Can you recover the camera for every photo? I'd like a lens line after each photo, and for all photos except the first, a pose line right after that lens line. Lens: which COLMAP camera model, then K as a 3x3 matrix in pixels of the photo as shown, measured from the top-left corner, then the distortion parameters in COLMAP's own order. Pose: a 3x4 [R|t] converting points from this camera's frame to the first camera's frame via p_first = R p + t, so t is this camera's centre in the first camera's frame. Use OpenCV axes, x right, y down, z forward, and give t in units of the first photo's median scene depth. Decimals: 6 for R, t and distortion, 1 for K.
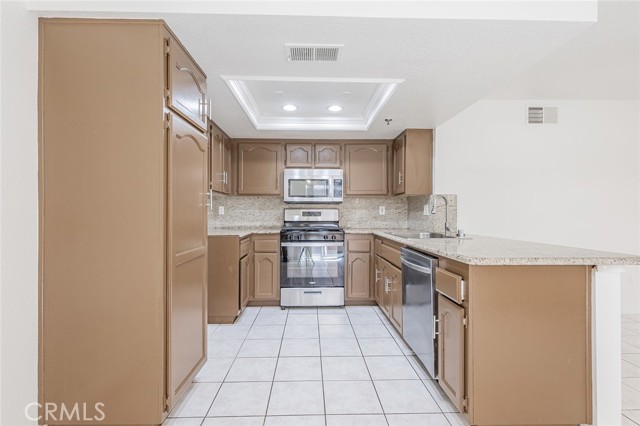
lens RADIAL K [[296.5, 0, 319.8], [0, 296.5, 214.6], [0, 0, 1]] dist [-0.001794, 0.001790]
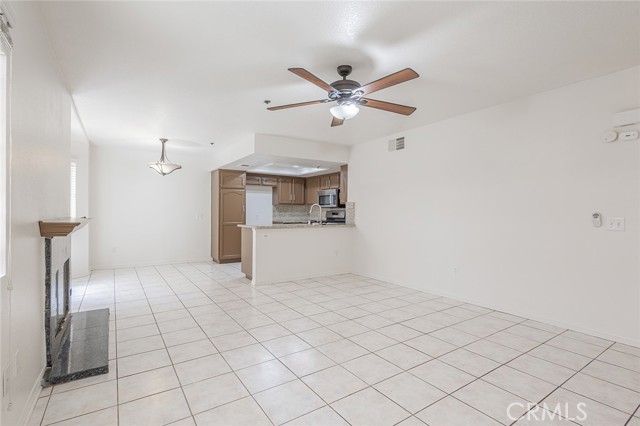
lens RADIAL K [[296.5, 0, 318.9], [0, 296.5, 213.6], [0, 0, 1]] dist [-0.001794, 0.001790]
pose [[0.554745, 0.004013, -0.832011, 1.511588], [-0.009055, 0.999958, -0.001214, -0.000236], [0.831971, 0.008207, 0.554758, -0.075760]]
